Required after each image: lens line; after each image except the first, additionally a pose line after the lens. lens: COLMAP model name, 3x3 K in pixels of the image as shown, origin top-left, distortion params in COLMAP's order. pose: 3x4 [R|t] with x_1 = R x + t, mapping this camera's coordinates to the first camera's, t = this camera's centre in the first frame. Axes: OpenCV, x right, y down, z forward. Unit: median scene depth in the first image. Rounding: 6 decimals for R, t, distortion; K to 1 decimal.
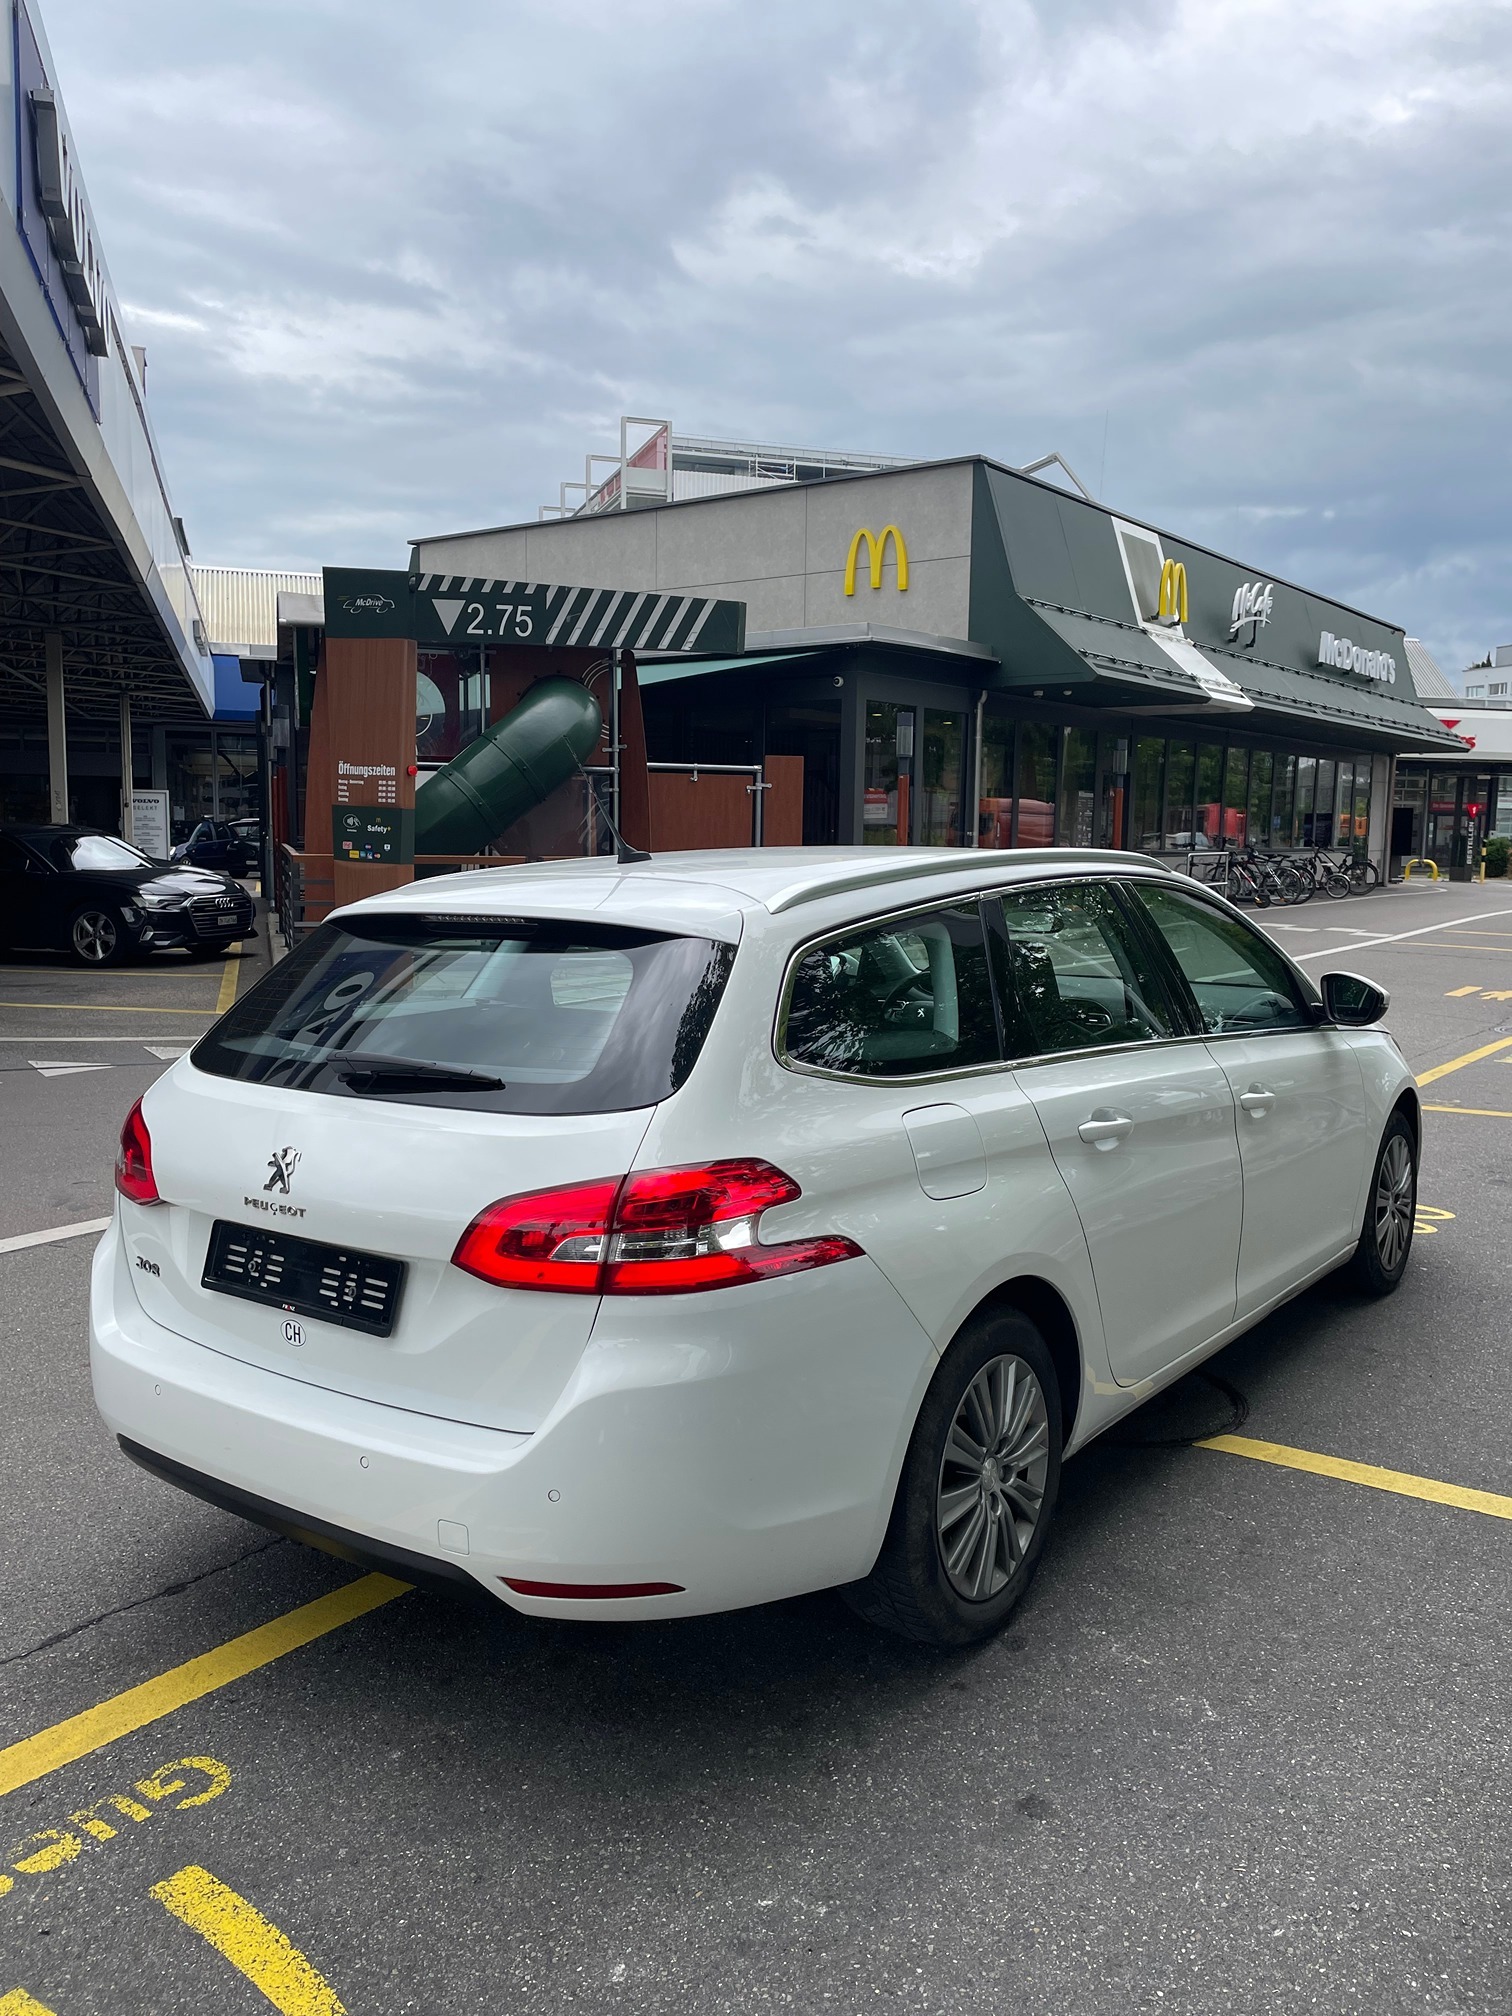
lens RADIAL K [[1525.5, 0, 753.4], [0, 1525.5, 989.1], [0, 0, 1]] dist [0.087980, -0.121177]
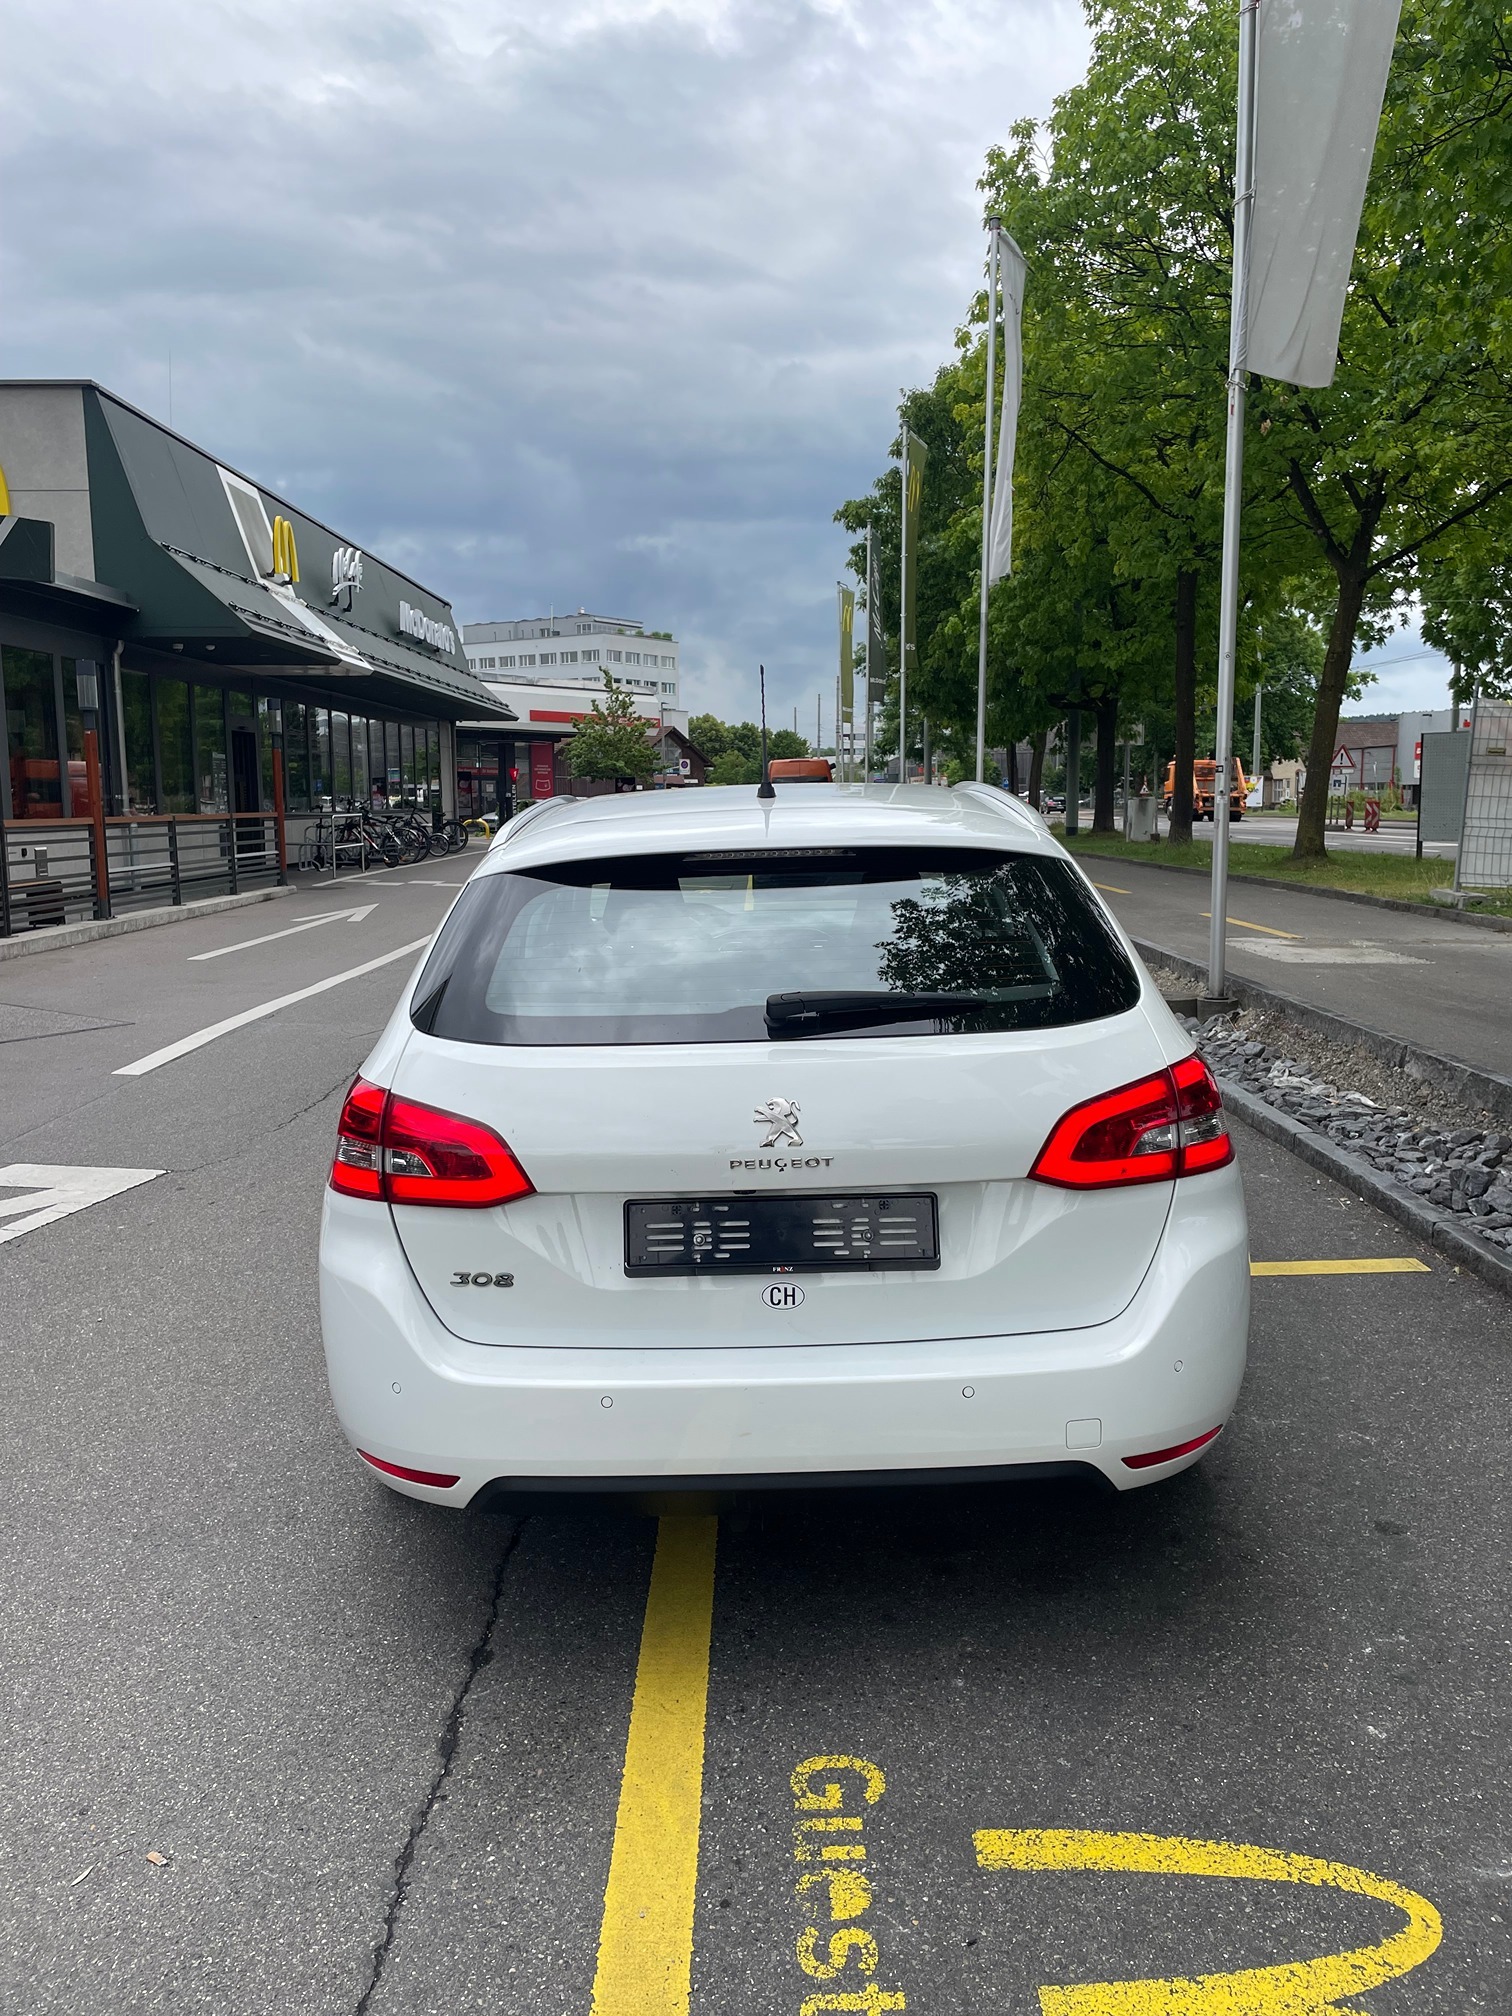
lens RADIAL K [[1525.5, 0, 753.4], [0, 1525.5, 989.1], [0, 0, 1]] dist [0.087980, -0.121177]
pose [[0.802396, -0.092212, 0.589625, -0.111672], [0.079587, 0.995700, 0.047411, -0.001091], [-0.591462, 0.008884, 0.806284, 0.034262]]
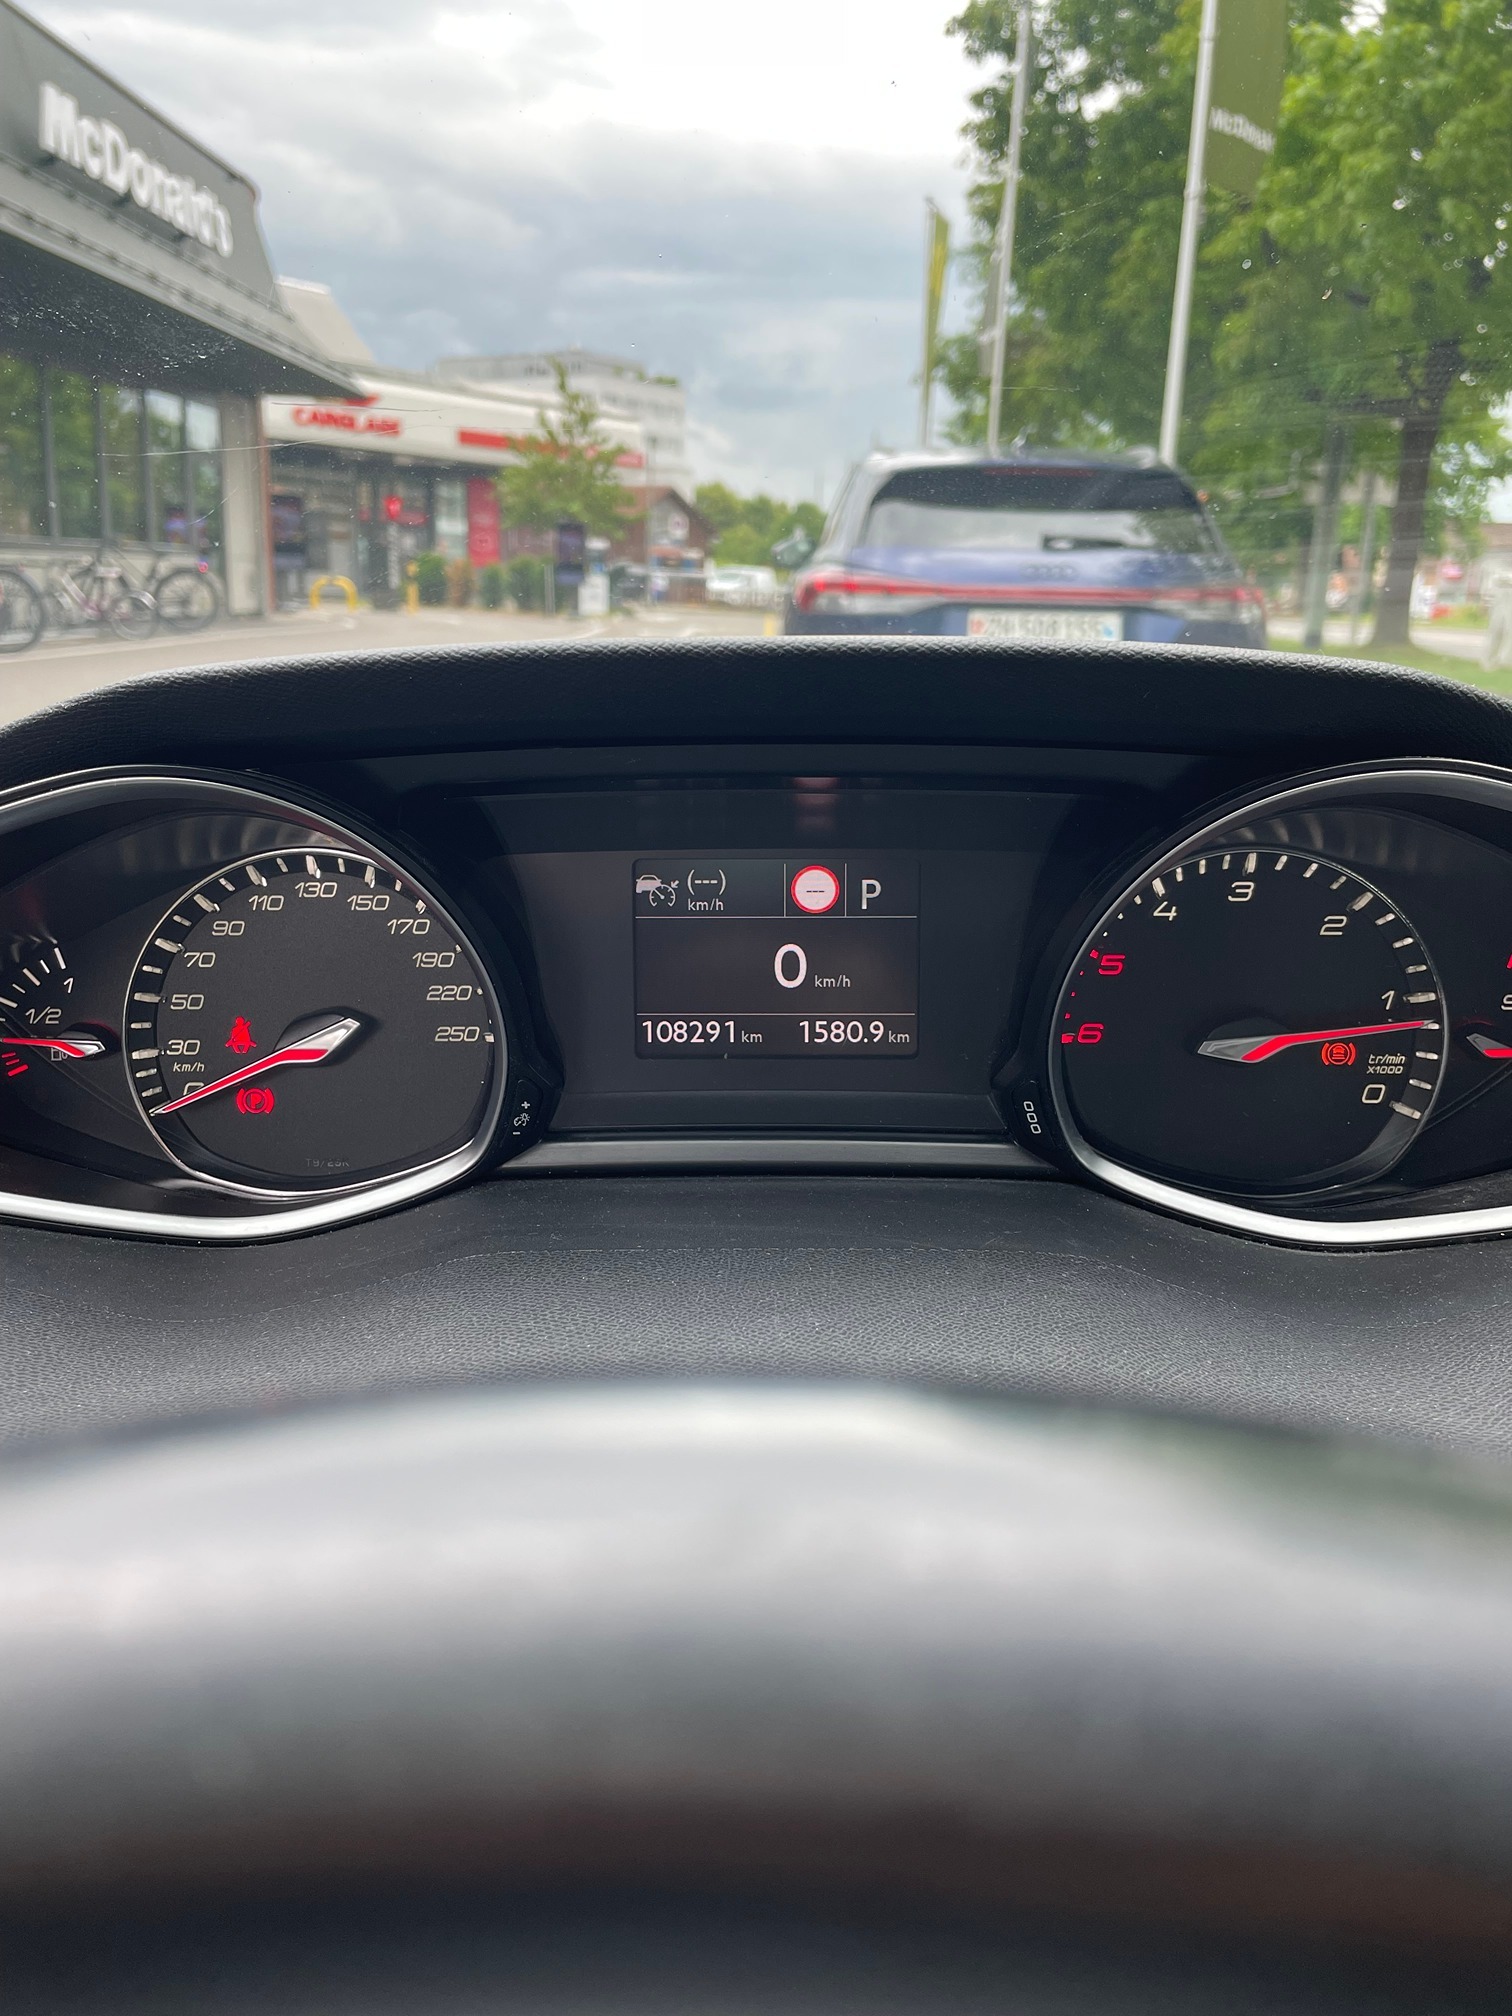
lens RADIAL K [[1532.2, 0, 756.0], [0, 1532.2, 1008.0], [0, 0, 1]] dist [0.075202, -0.117850]
pose [[0.805547, -0.145261, 0.574450, 0.328767], [0.040966, 0.980818, 0.190573, -0.042041], [-0.591114, -0.129983, 0.796046, 0.638125]]
